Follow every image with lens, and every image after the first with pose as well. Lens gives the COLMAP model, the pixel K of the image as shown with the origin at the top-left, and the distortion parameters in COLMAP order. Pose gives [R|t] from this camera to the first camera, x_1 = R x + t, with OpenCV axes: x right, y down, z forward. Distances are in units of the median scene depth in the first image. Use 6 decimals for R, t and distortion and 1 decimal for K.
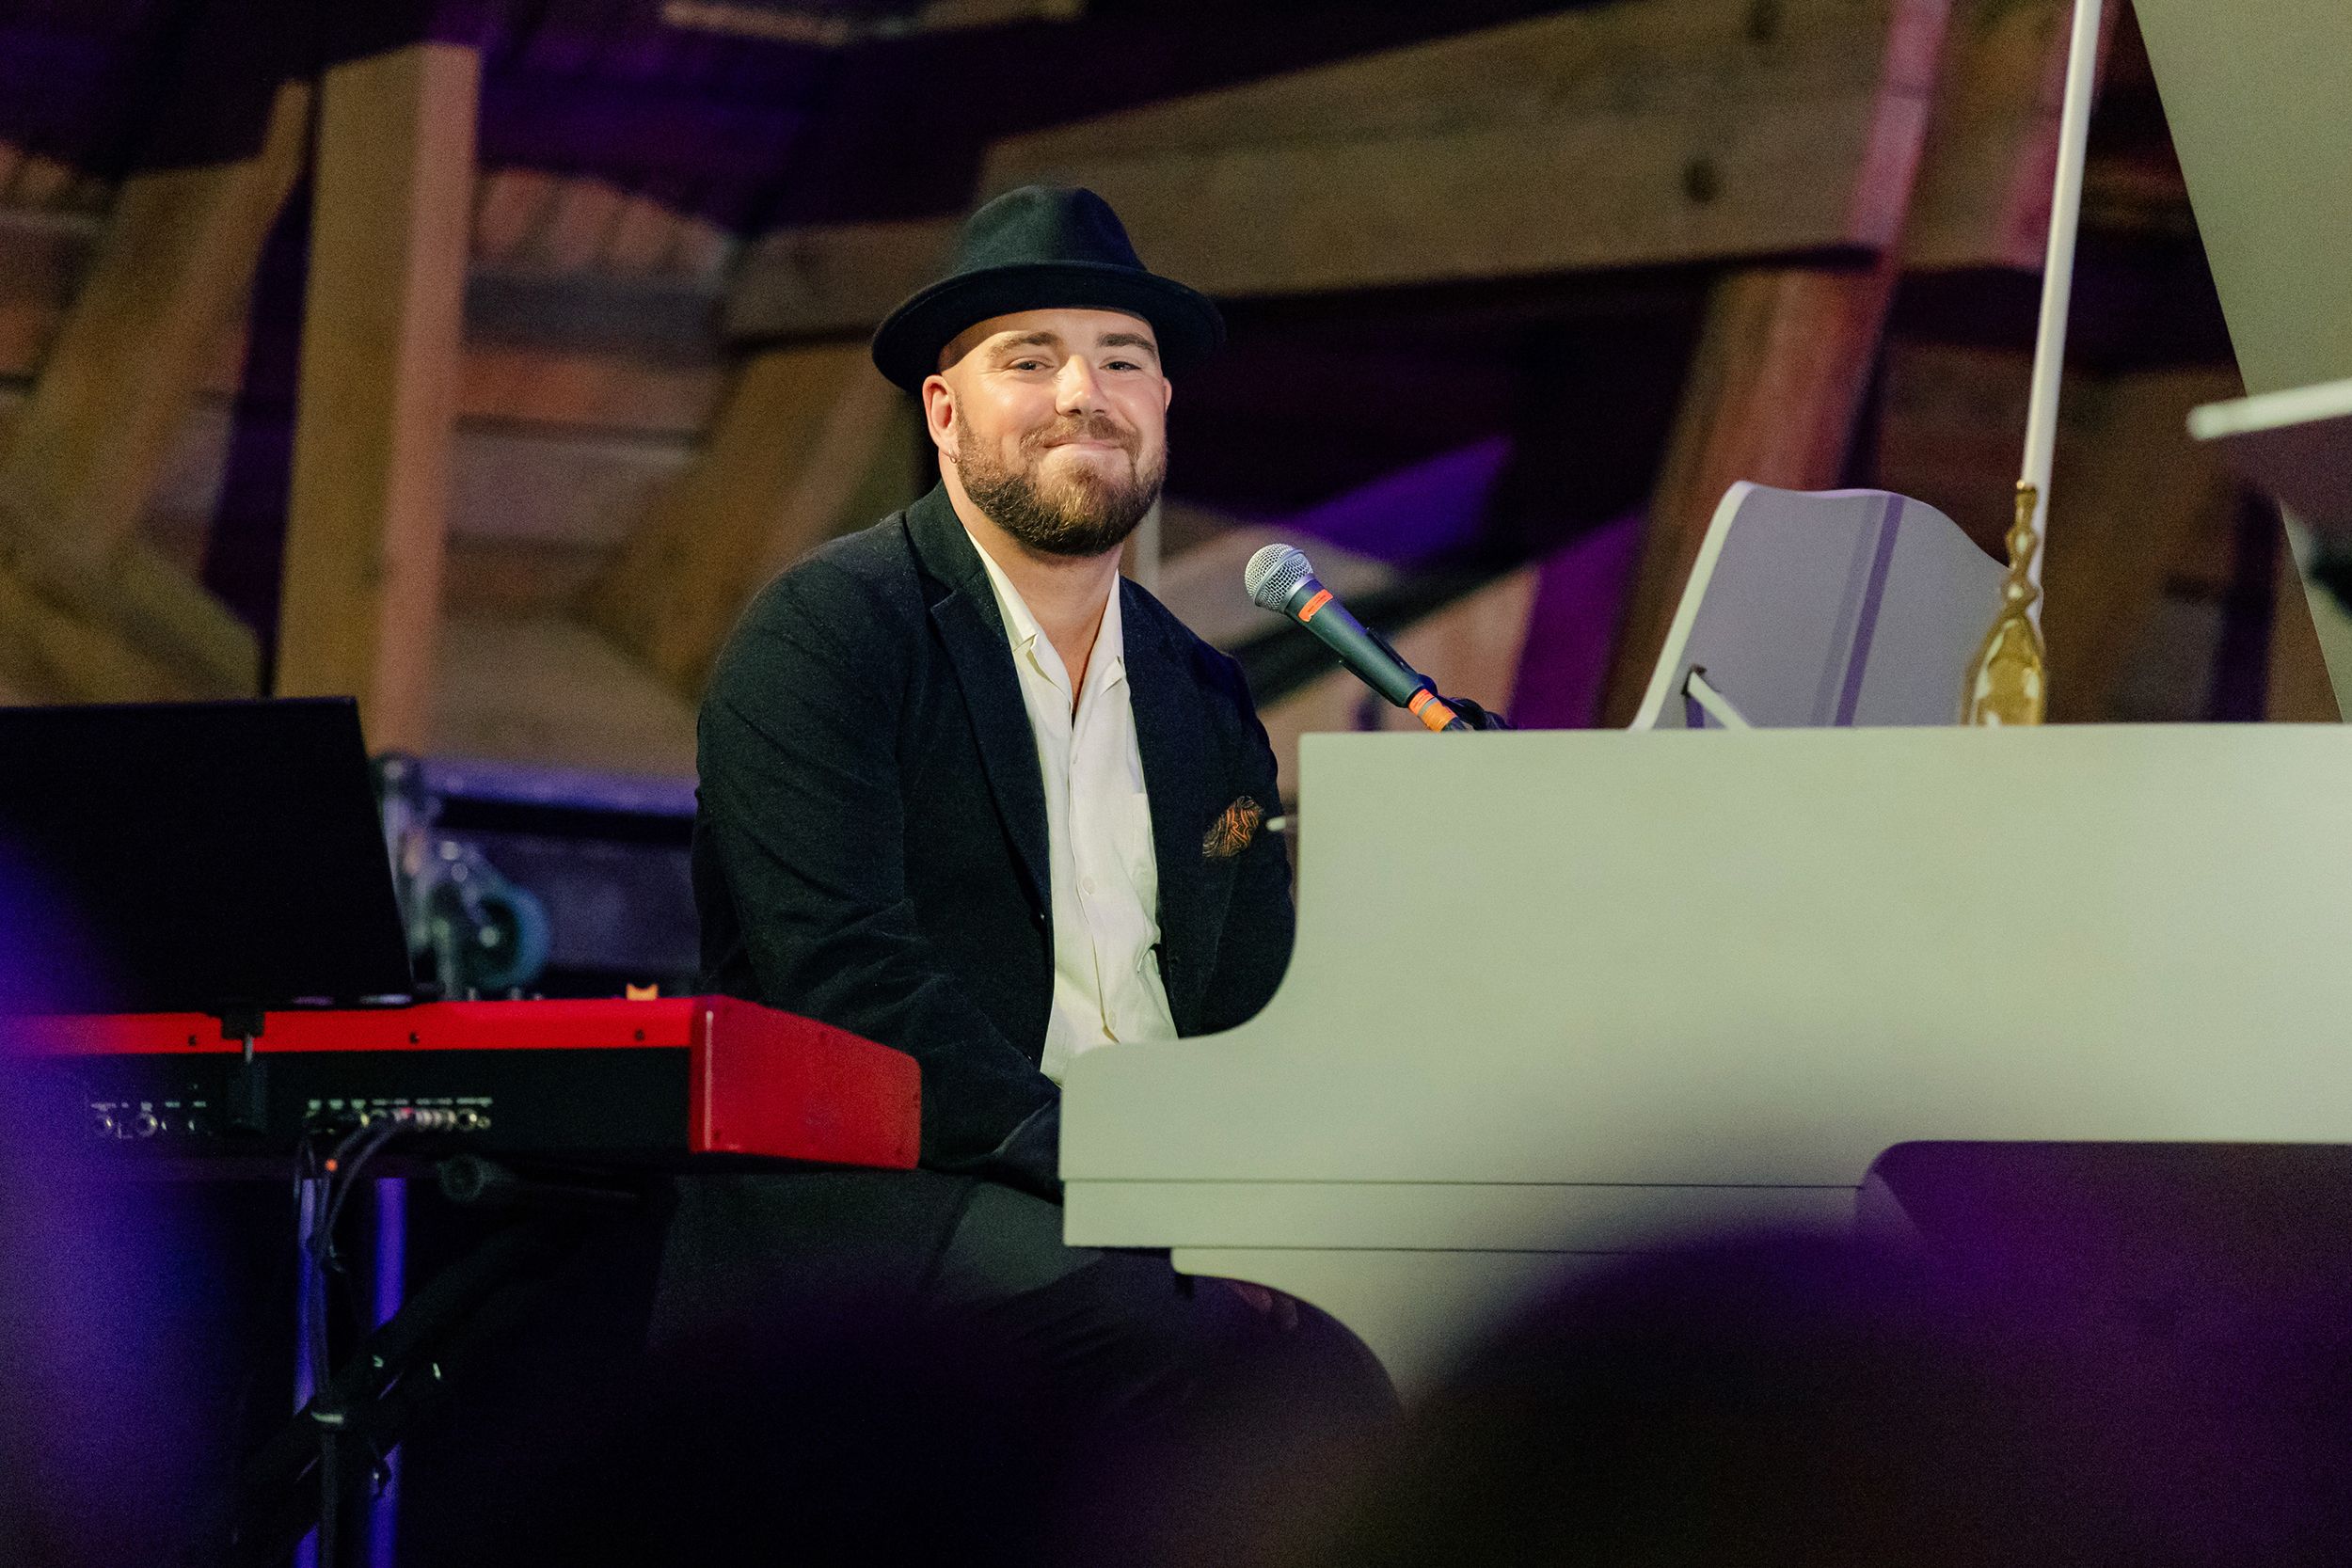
lens RADIAL K [[14243.3, 0, 1176.0], [0, 14243.3, 784.0], [0, 0, 1]] dist [0.046188, -7.504154]
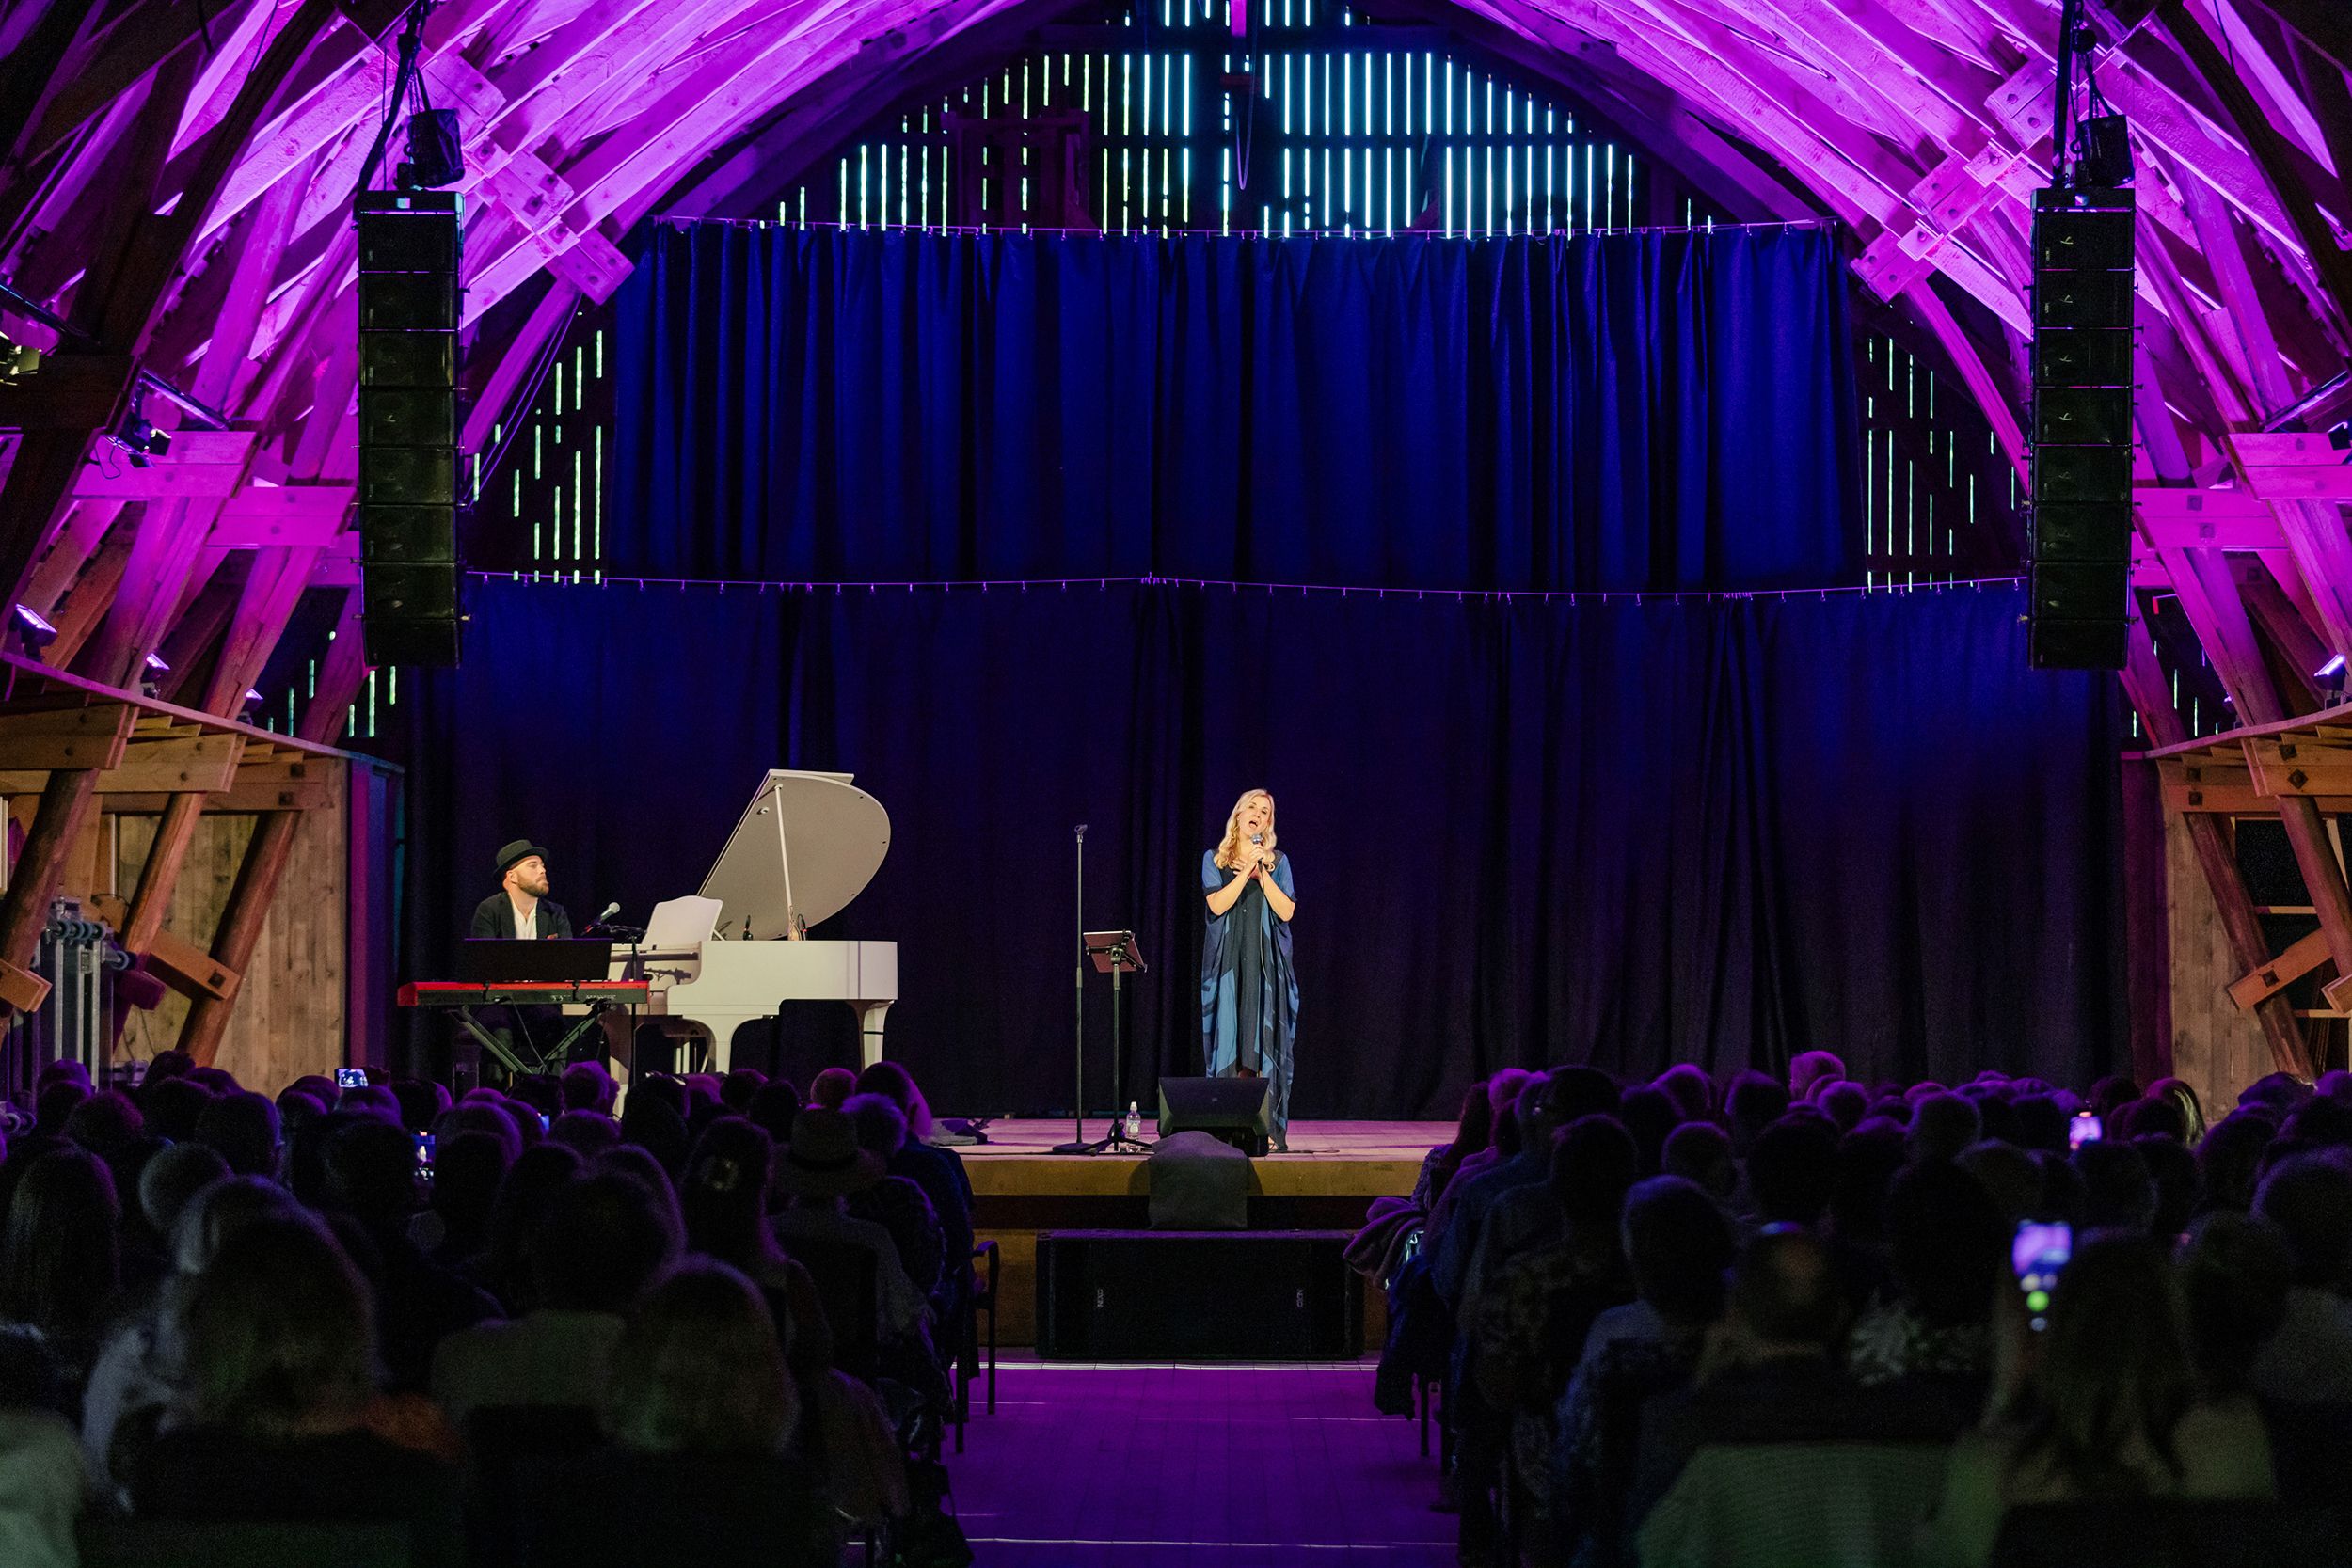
lens RADIAL K [[5811.3, 0, 1176.0], [0, 5811.3, 784.0], [0, 0, 1]] dist [-0.038209, 0.039199]
pose [[0.724921, 0.007773, 0.688788, -1.238010], [-0.032093, 0.999232, 0.022500, -0.105366], [-0.688084, -0.038415, 0.724613, -0.840621]]
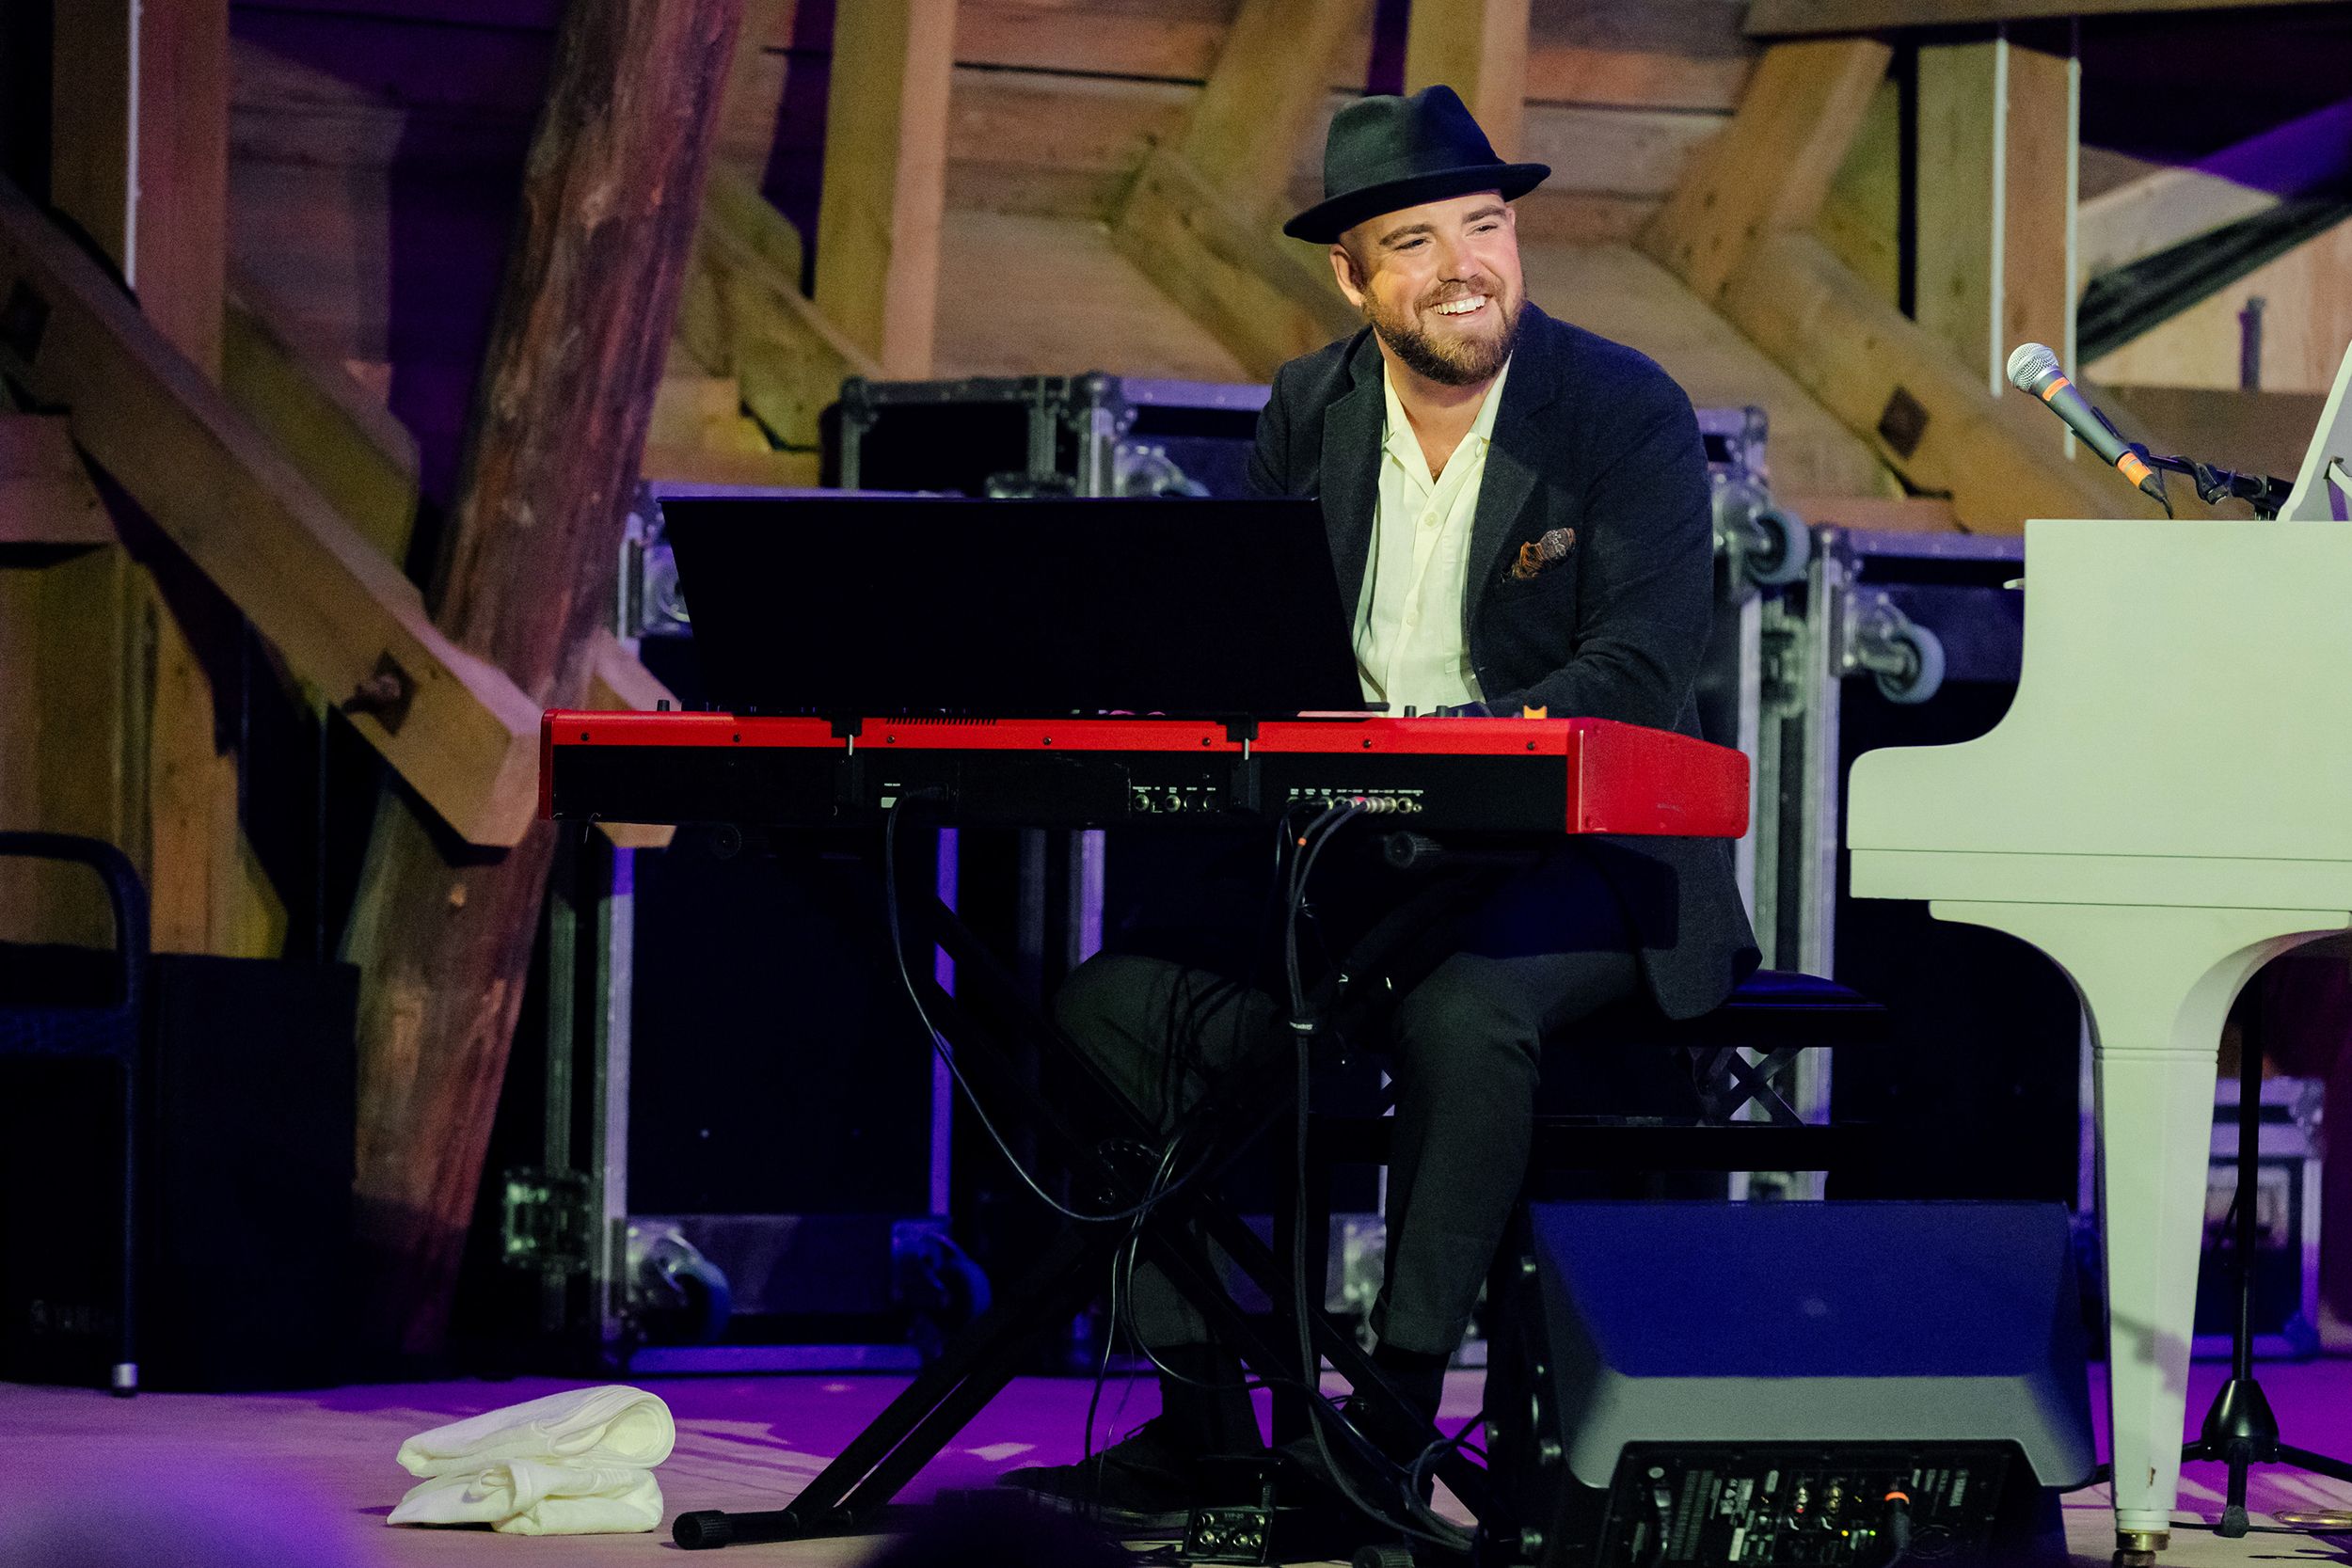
lens RADIAL K [[11737.2, 0, 1176.0], [0, 11737.2, 784.0], [0, 0, 1]] dist [0.032628, 6.030817]
pose [[0.994711, 0.005355, -0.102577, 0.029826], [0.000973, 0.998104, 0.061535, -0.032727], [0.102712, -0.061310, 0.992820, -0.075115]]
